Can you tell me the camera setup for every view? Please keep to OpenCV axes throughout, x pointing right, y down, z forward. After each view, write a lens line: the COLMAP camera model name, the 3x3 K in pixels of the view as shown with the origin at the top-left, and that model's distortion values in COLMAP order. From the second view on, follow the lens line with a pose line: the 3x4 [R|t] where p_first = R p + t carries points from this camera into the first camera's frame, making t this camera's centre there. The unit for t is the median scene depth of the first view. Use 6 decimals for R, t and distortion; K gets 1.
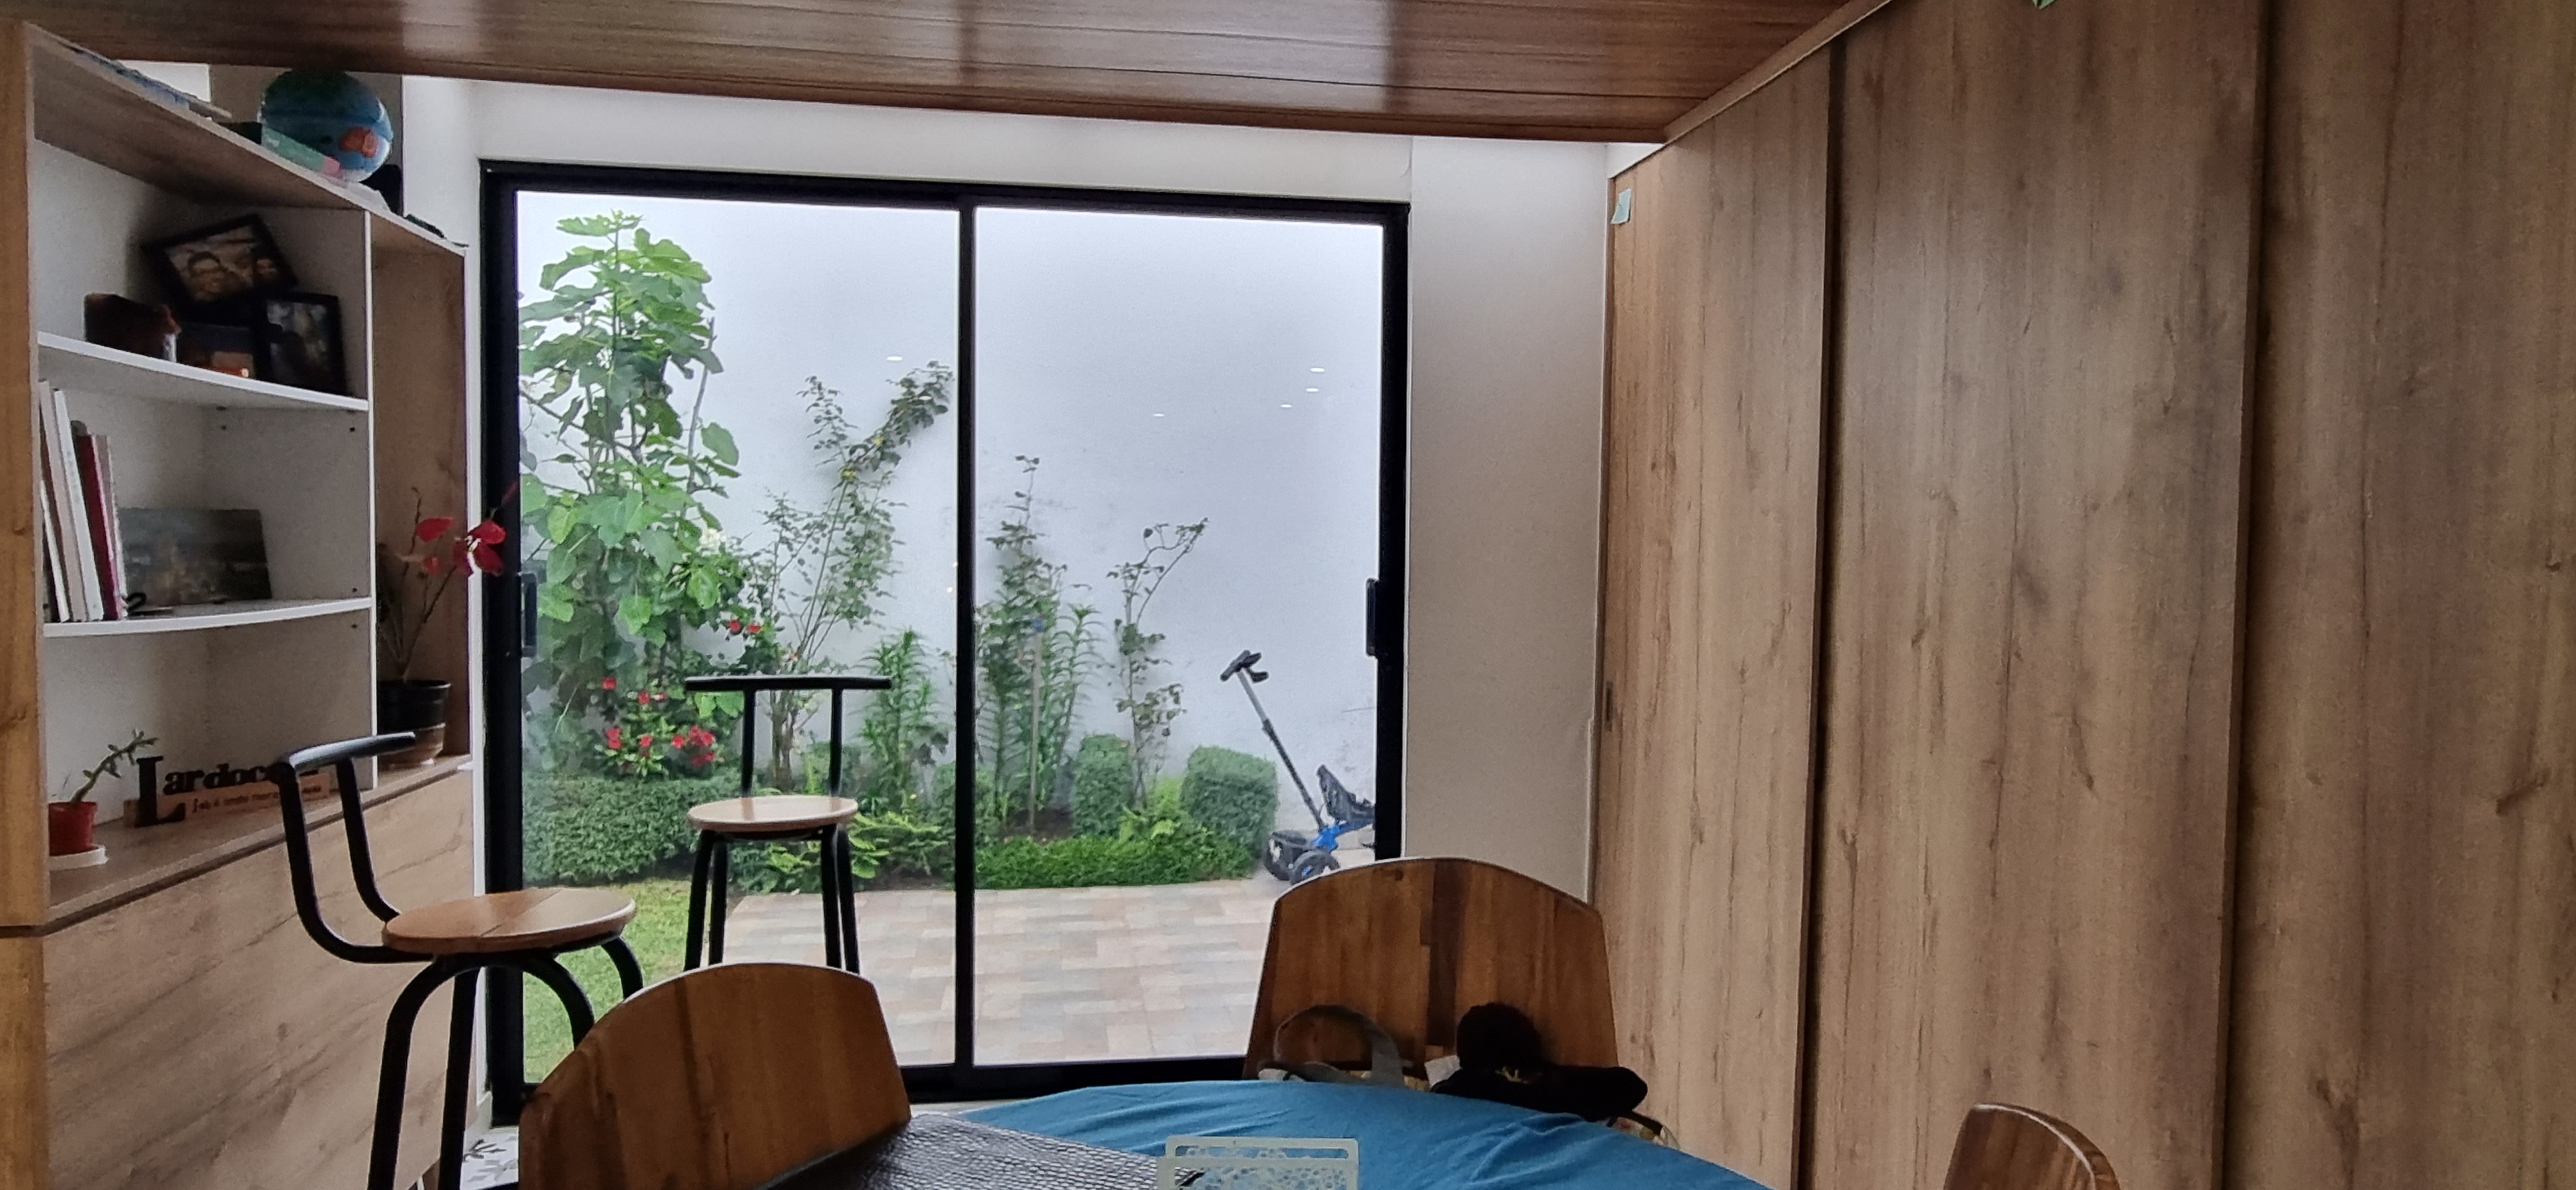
lens RADIAL K [[1177.6, 0, 1288.8], [0, 1177.6, 569.4], [0, 0, 1]] dist [-0.001379, 0.000438]
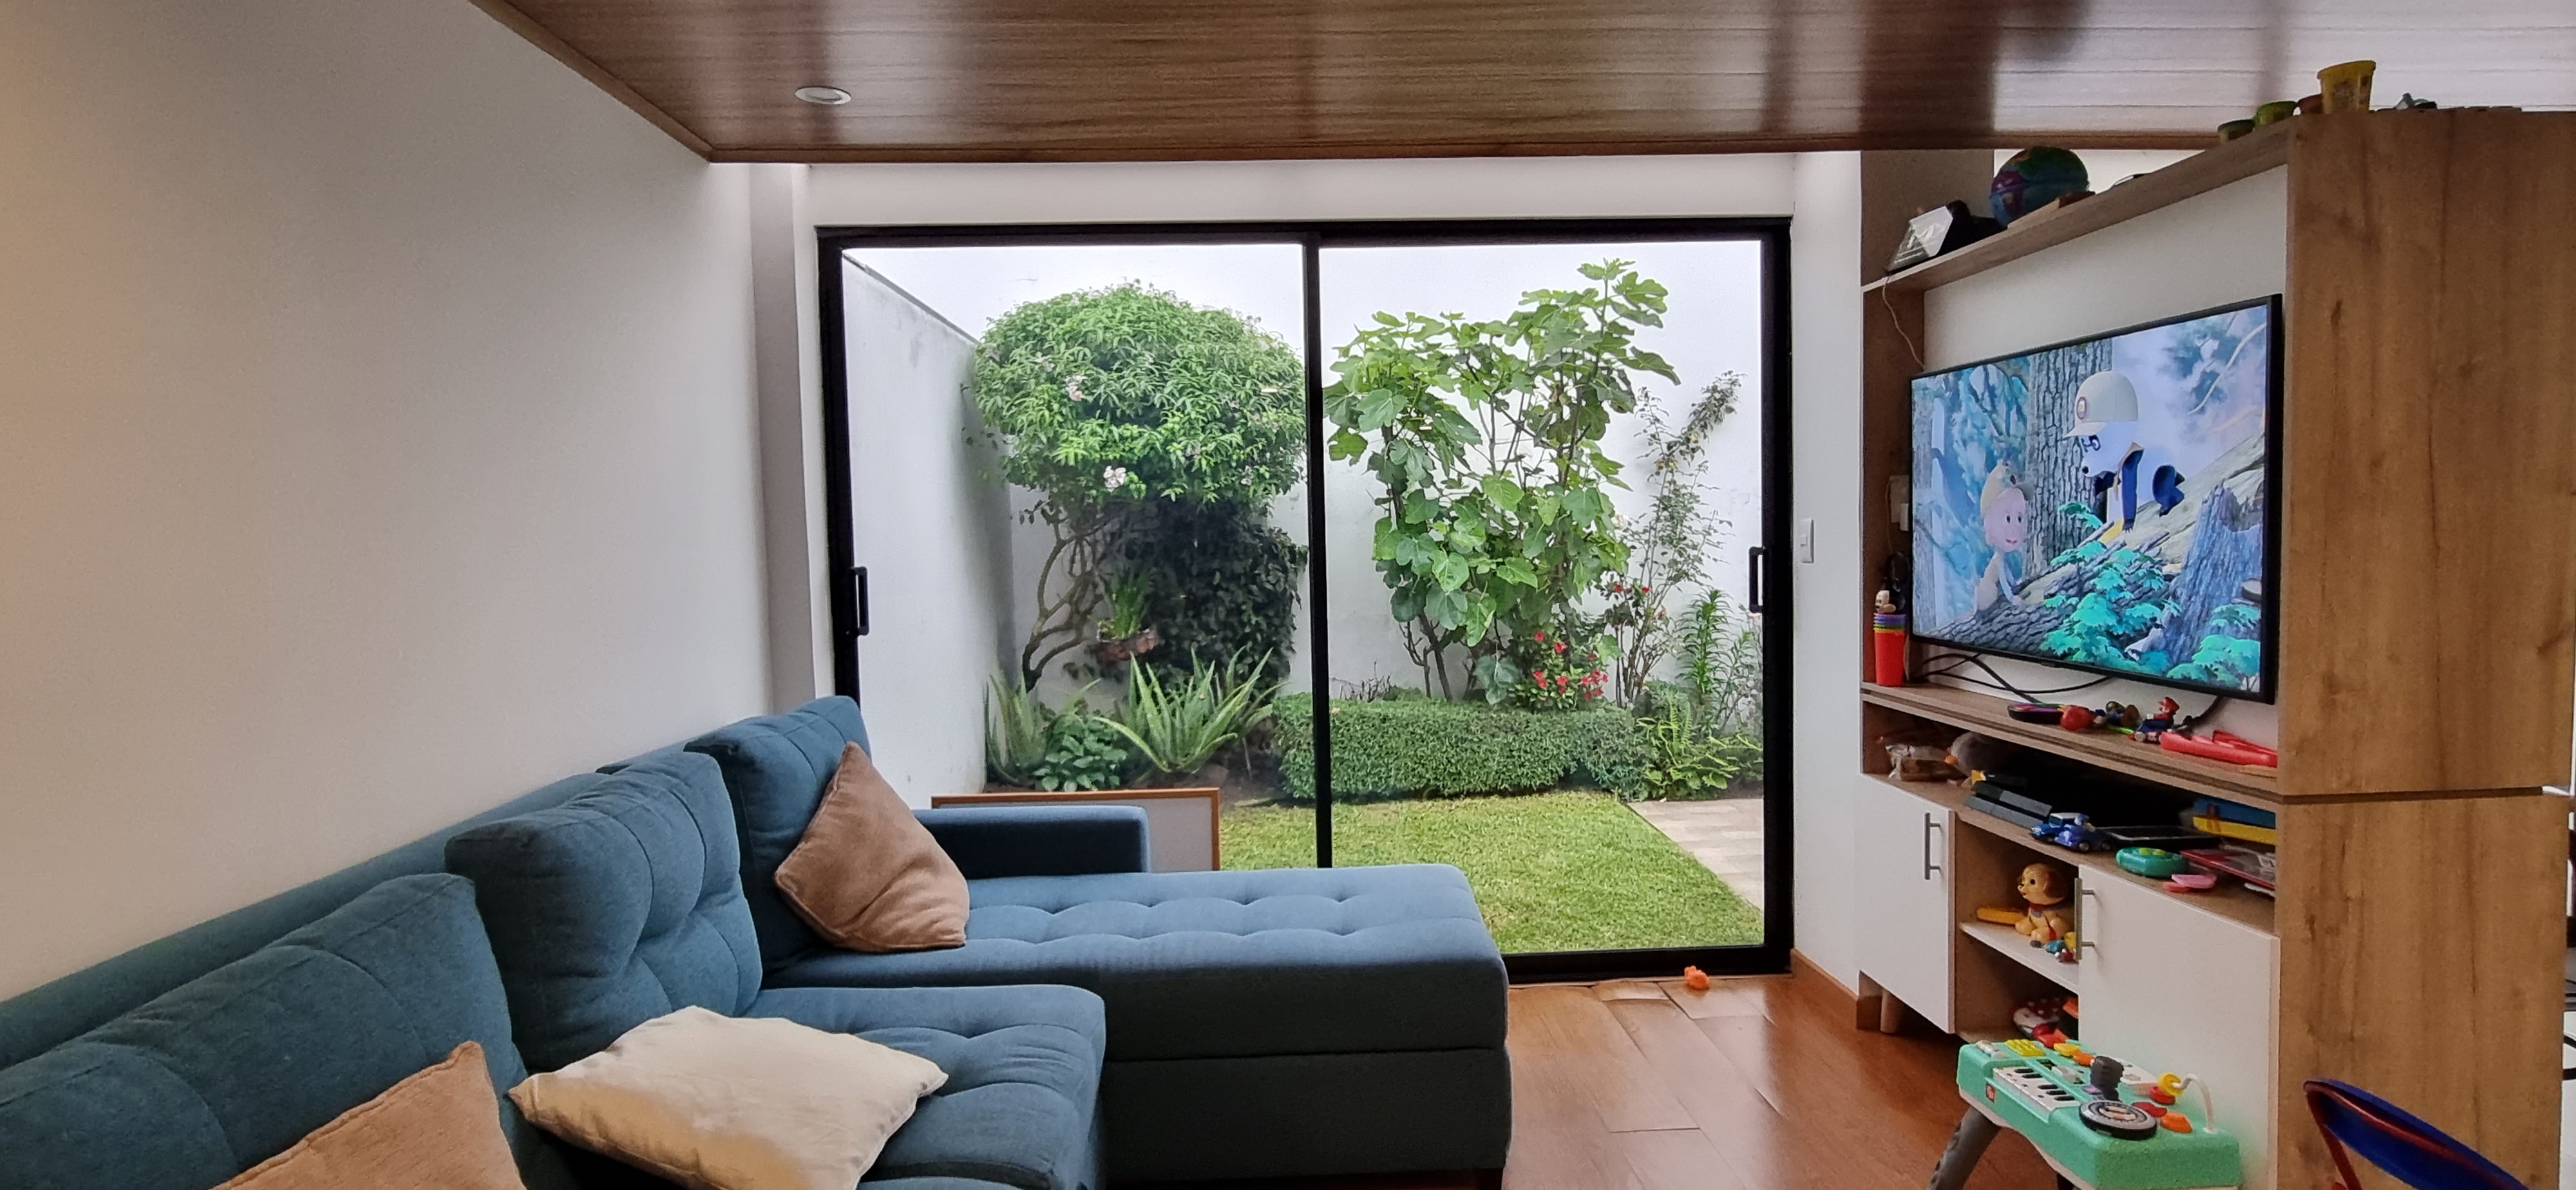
lens RADIAL K [[992.8, 0, 1293.3], [0, 992.8, 603.2], [0, 0, 1]] dist [0.001625, 0.000128]
pose [[0.995248, -0.023477, -0.094502, -0.662968], [0.029168, 0.997814, 0.059295, -0.009353], [0.092904, -0.061769, 0.993757, -0.073710]]
